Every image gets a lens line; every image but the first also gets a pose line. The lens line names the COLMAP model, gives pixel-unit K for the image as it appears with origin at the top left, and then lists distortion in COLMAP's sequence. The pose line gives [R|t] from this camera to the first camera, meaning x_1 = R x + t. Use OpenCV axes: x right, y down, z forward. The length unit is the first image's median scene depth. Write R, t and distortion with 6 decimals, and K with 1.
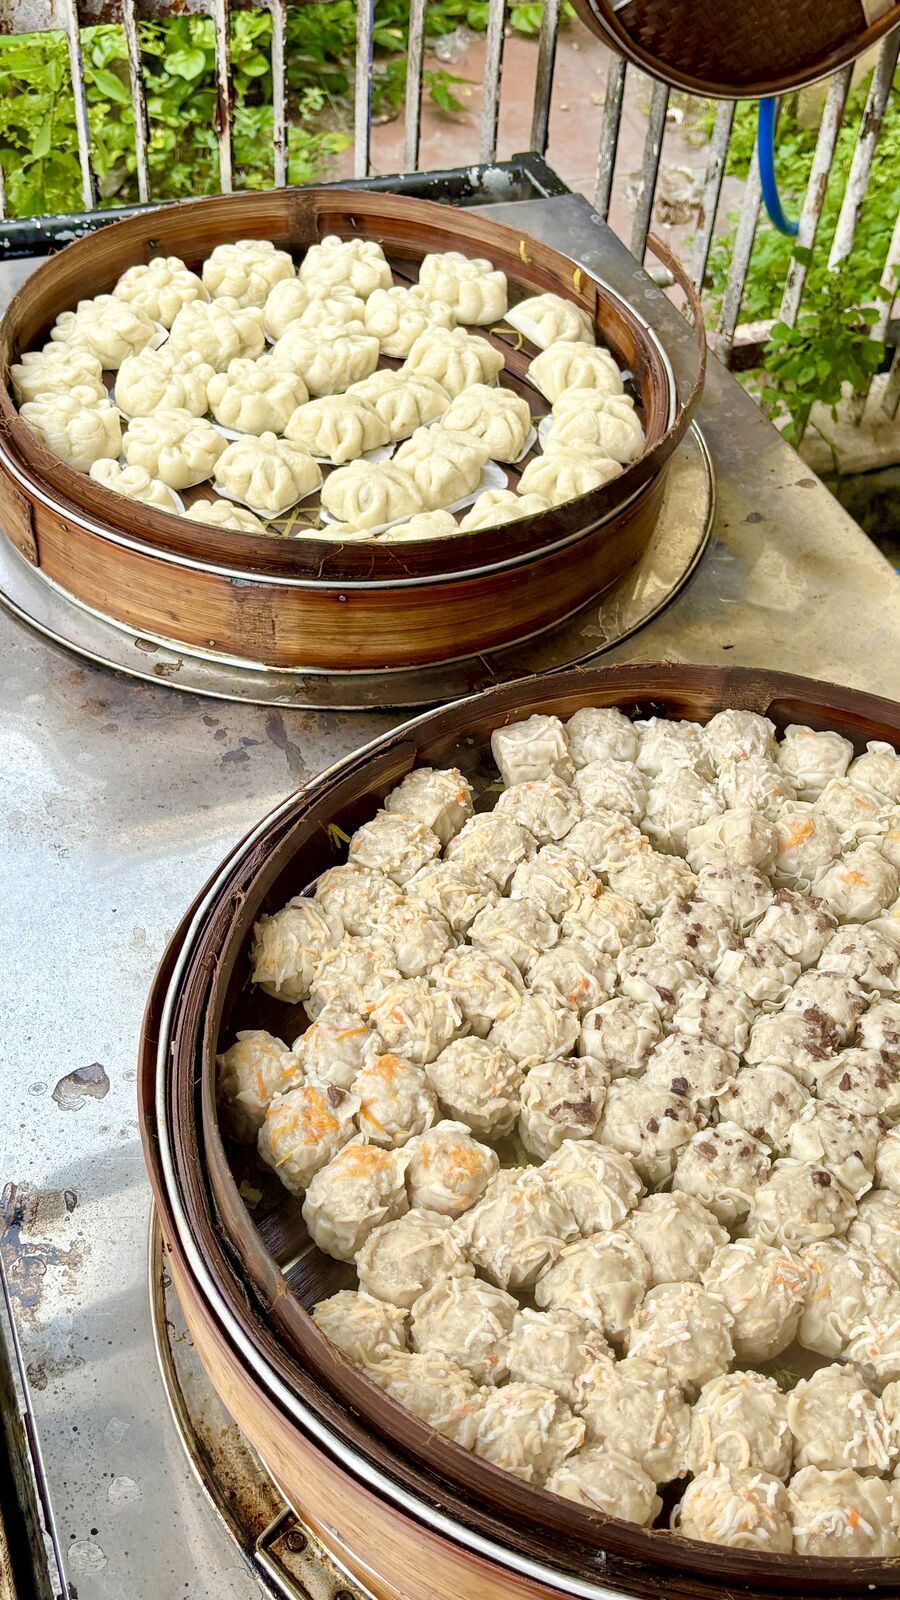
lens RADIAL K [[1853.7, 0, 451.4], [0, 1853.7, 798.3], [0, 0, 1]] dist [0.003996, 0.000000]
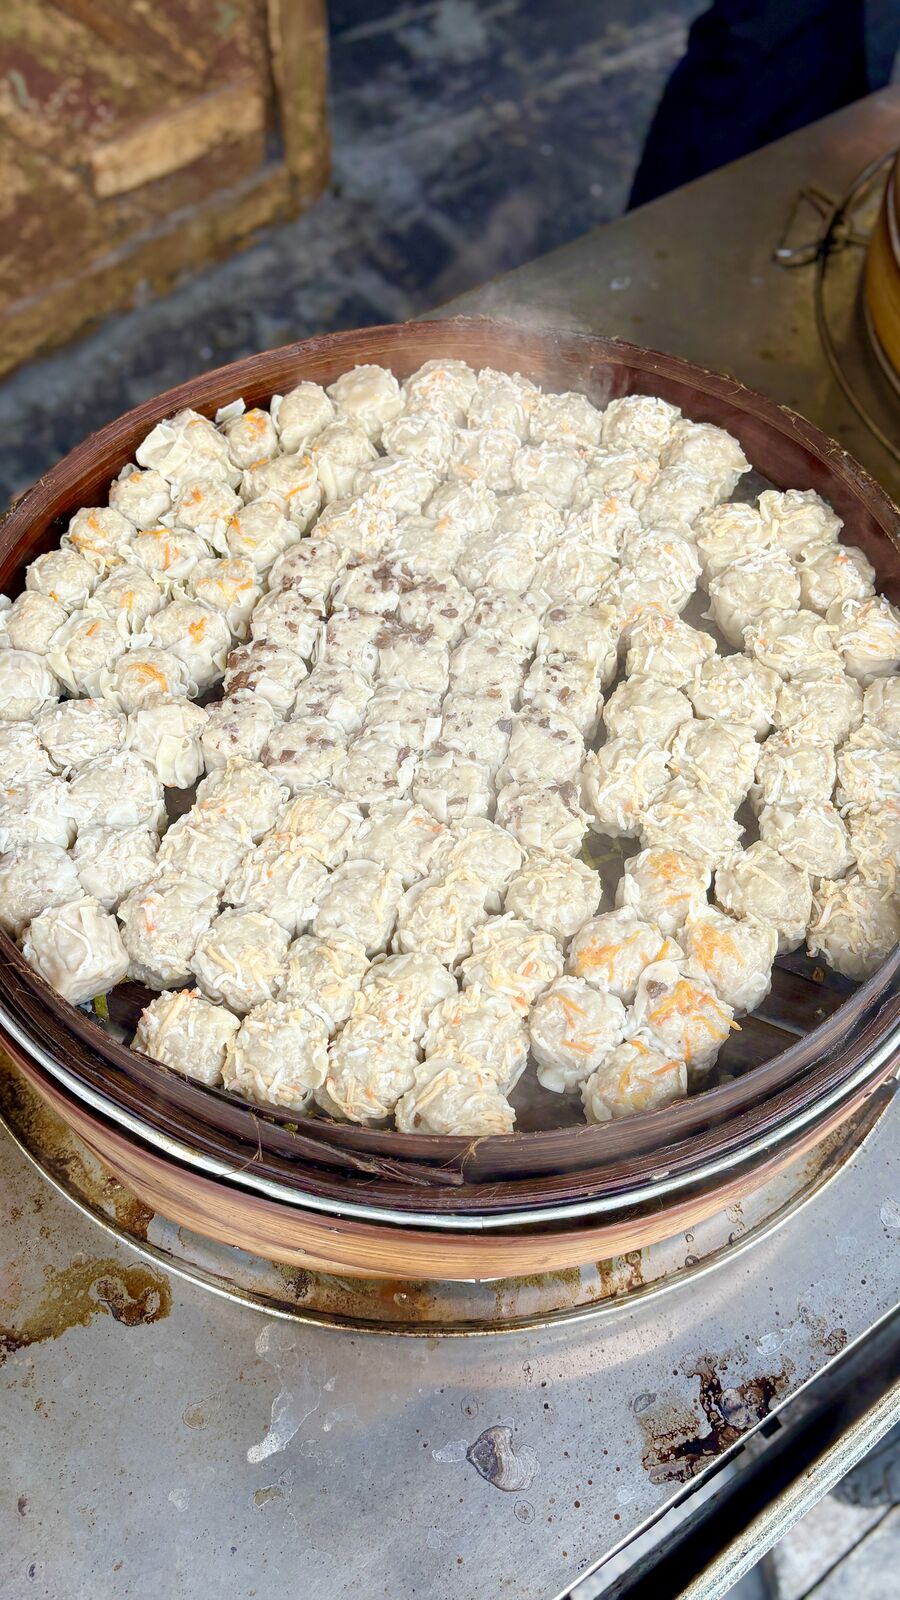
lens RADIAL K [[1381.6, 0, 453.2], [0, 1381.6, 804.3], [0, 0, 1]] dist [-0.010570, -0.009766]
pose [[-0.289410, -0.835773, 0.466610, -0.266985], [0.661182, 0.177944, 0.728817, -0.420151], [-0.692156, 0.519441, 0.501100, 0.614121]]
